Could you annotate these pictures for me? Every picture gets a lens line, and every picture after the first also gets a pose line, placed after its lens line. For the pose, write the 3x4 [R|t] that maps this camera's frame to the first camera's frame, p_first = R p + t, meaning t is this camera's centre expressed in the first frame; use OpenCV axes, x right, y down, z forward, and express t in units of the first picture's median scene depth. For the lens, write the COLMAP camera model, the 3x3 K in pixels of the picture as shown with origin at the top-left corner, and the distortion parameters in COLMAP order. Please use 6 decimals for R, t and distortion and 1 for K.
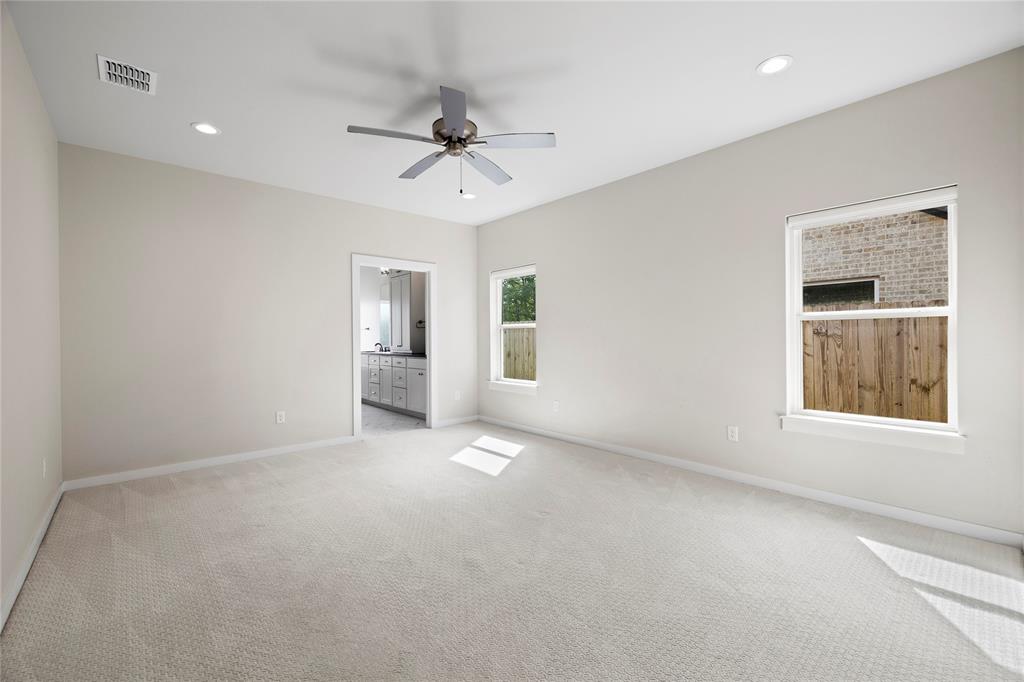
lens RADIAL K [[432.0, 0, 509.1], [0, 432.0, 341.1], [0, 0, 1]] dist [0.008859, -0.000709]
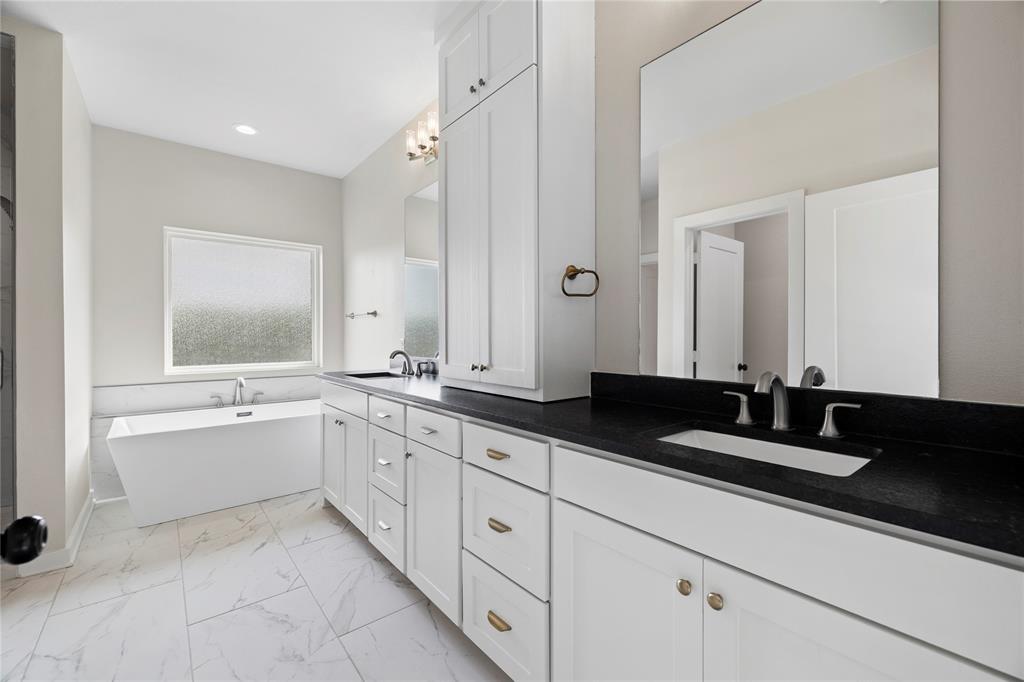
lens RADIAL K [[432.0, 0, 513.6], [0, 432.0, 339.1], [0, 0, 1]] dist [0.008859, -0.000709]
pose [[0.998418, 0.010391, -0.055250, -0.181547], [-0.010374, 0.999946, 0.000584, -0.007146], [0.055253, -0.000010, 0.998472, 0.626703]]
